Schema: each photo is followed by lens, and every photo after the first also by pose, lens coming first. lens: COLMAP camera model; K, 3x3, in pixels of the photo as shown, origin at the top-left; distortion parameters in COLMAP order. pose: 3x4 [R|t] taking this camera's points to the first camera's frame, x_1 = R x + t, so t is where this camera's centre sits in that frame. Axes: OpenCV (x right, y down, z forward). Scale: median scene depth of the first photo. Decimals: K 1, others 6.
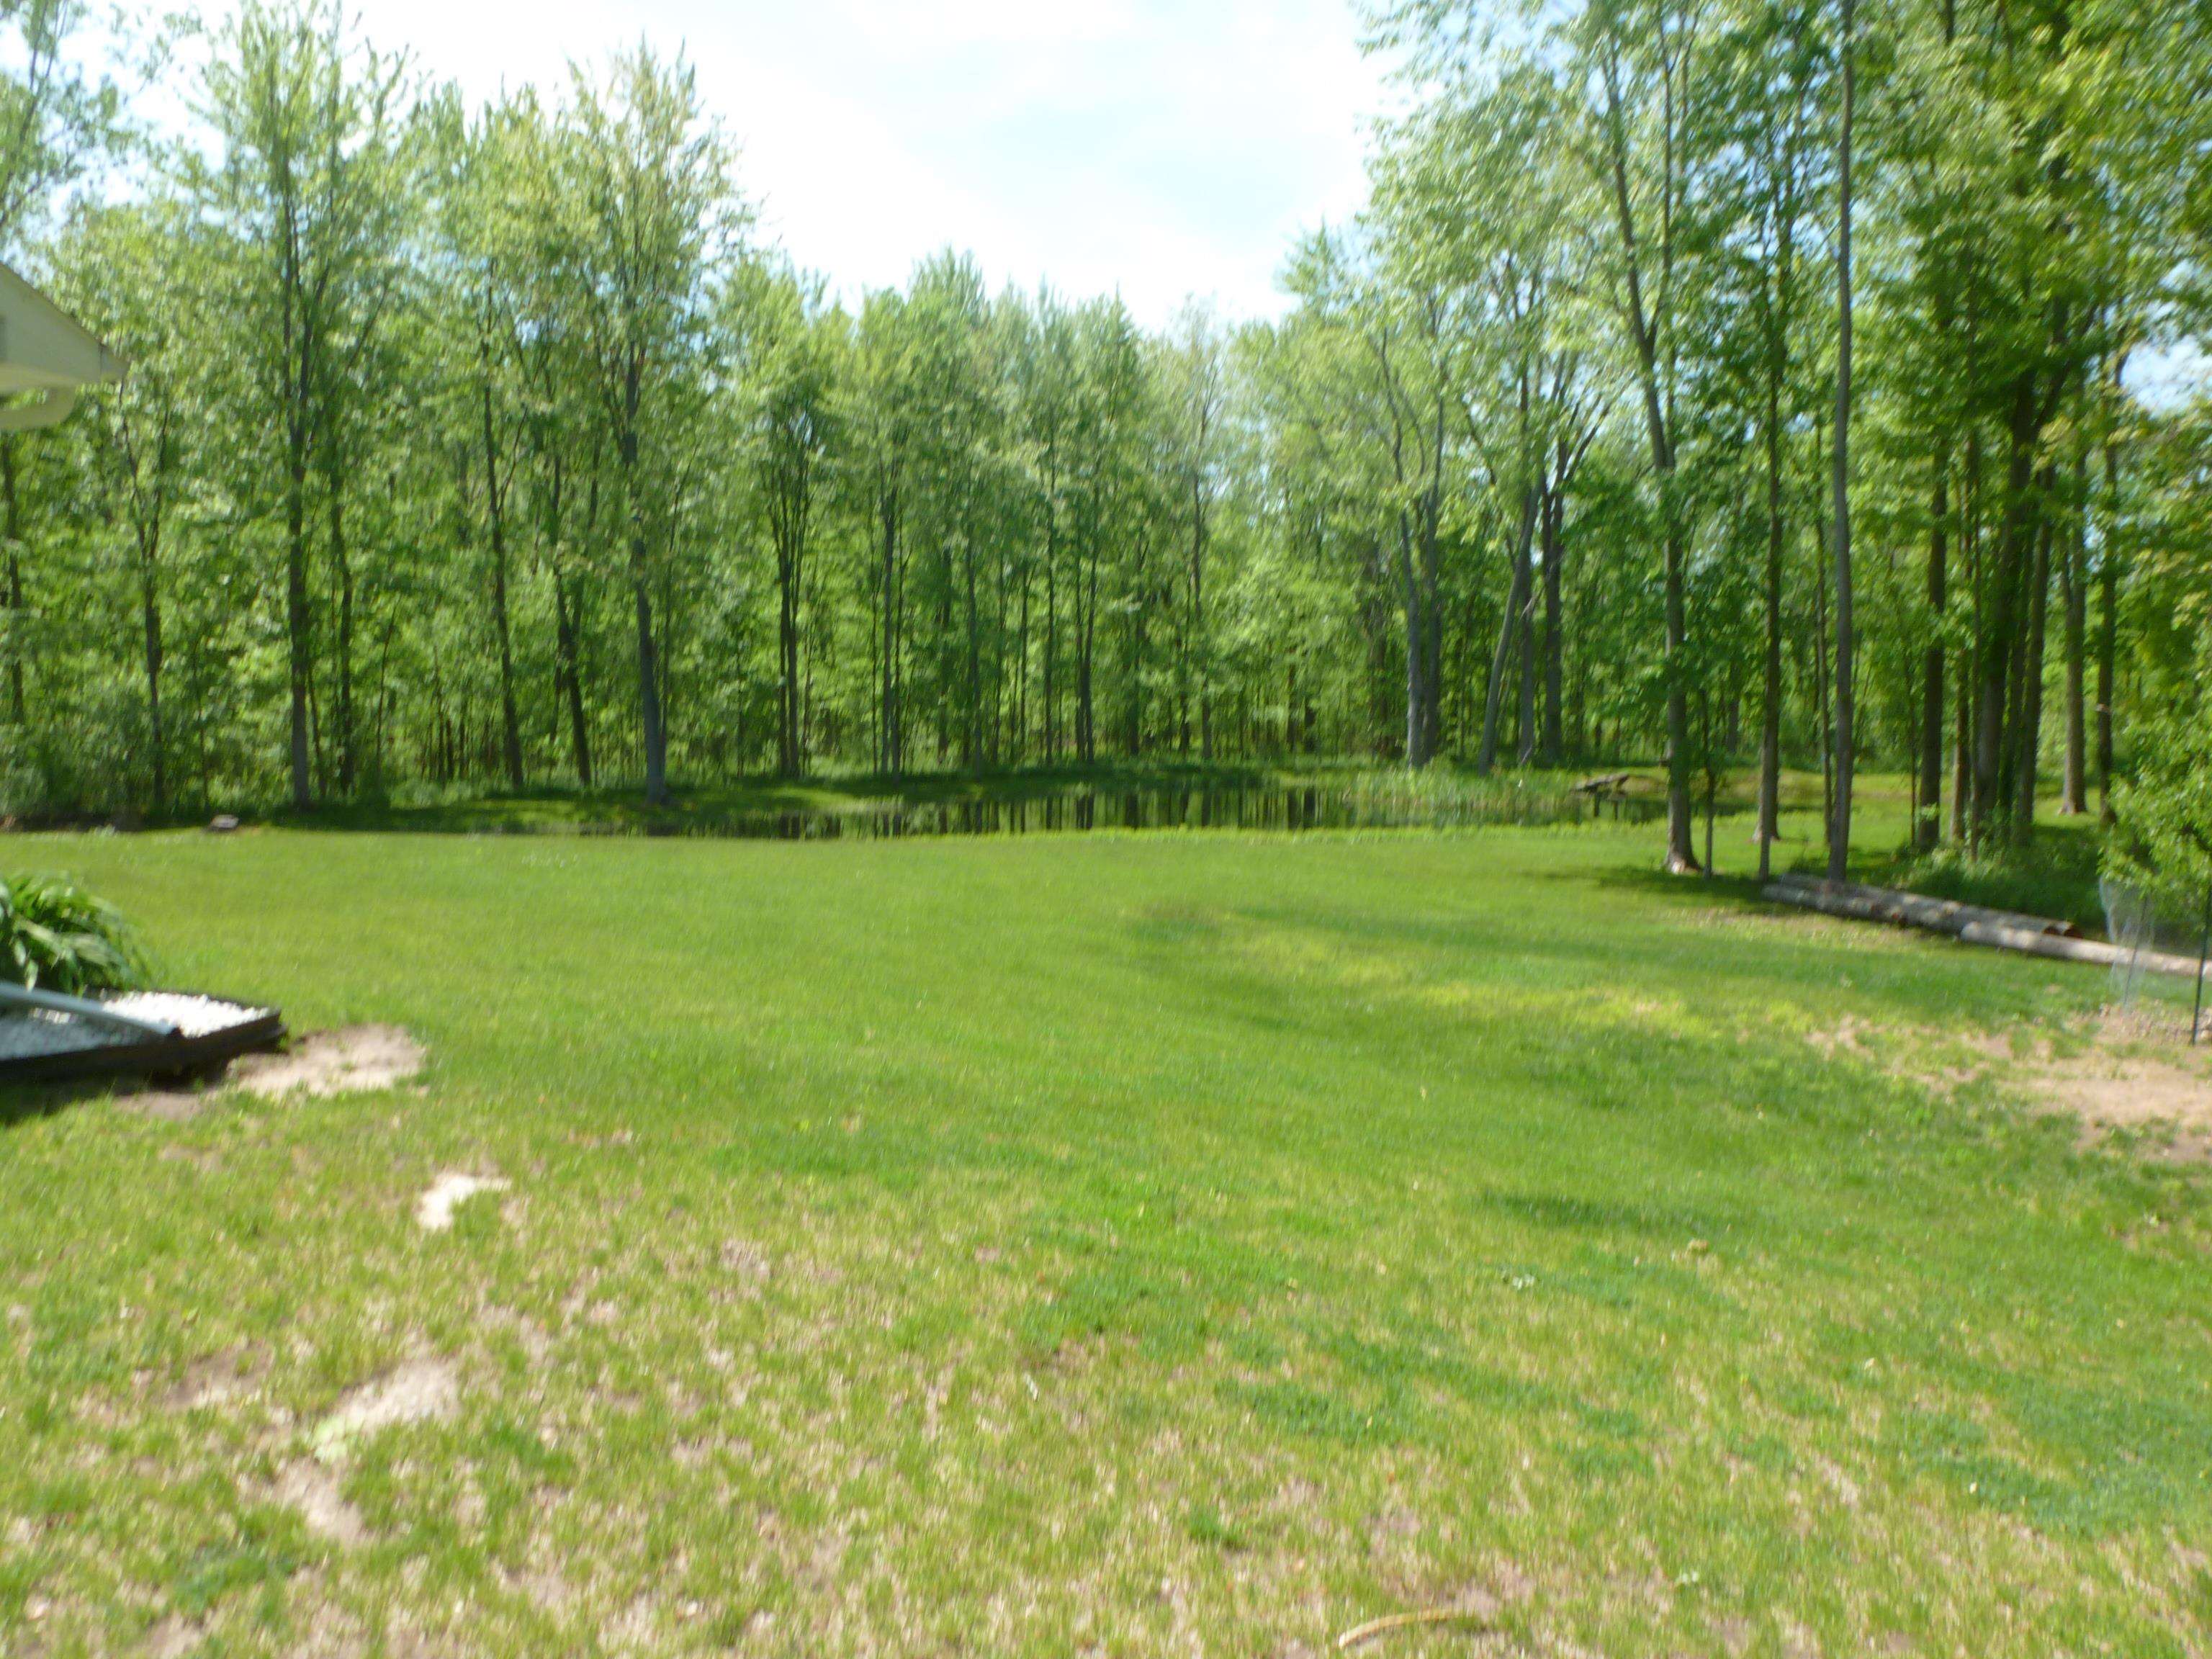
lens RADIAL K [[1606.2, 0, 1106.0], [0, 1606.2, 829.5], [0, 0, 1]] dist [-0.044093, 0.002897]
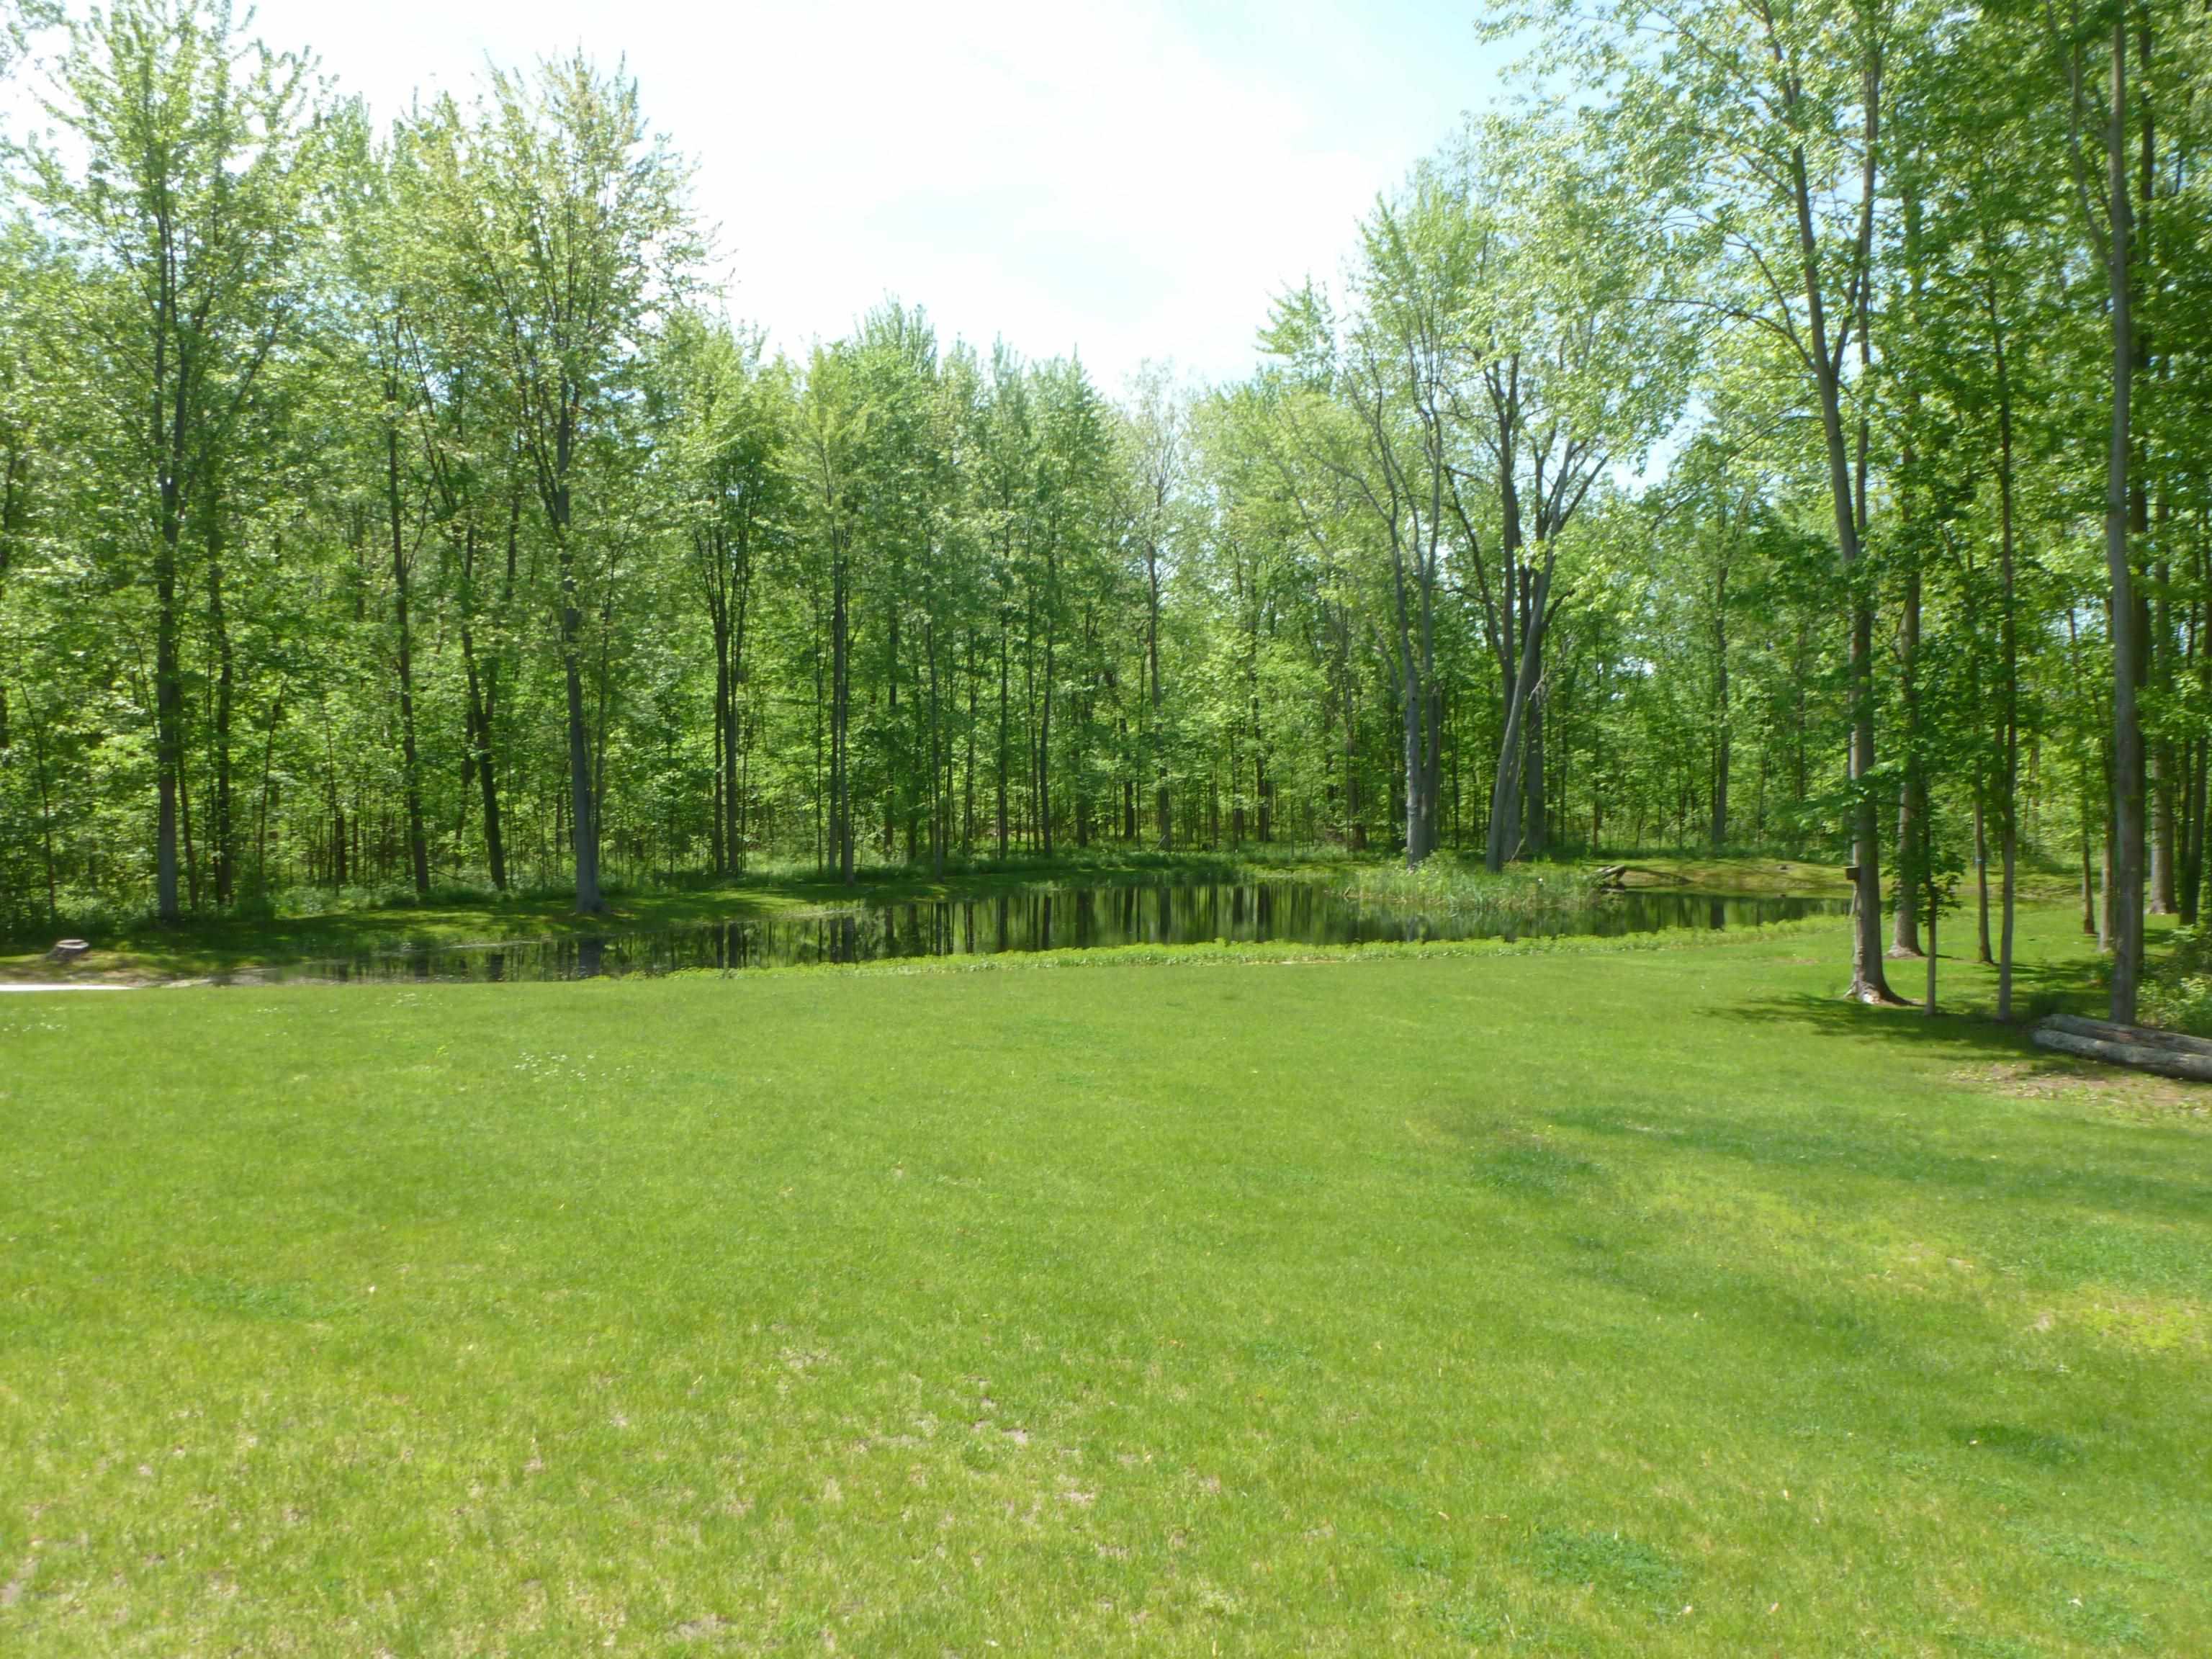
lens RADIAL K [[1600.3, 0, 1108.6], [0, 1600.3, 843.2], [0, 0, 1]] dist [-0.046874, 0.007020]
pose [[0.997597, -0.005185, 0.069089, -0.050954], [0.008043, 0.999121, -0.041146, -0.013842], [-0.068815, 0.041603, 0.996762, 0.100784]]
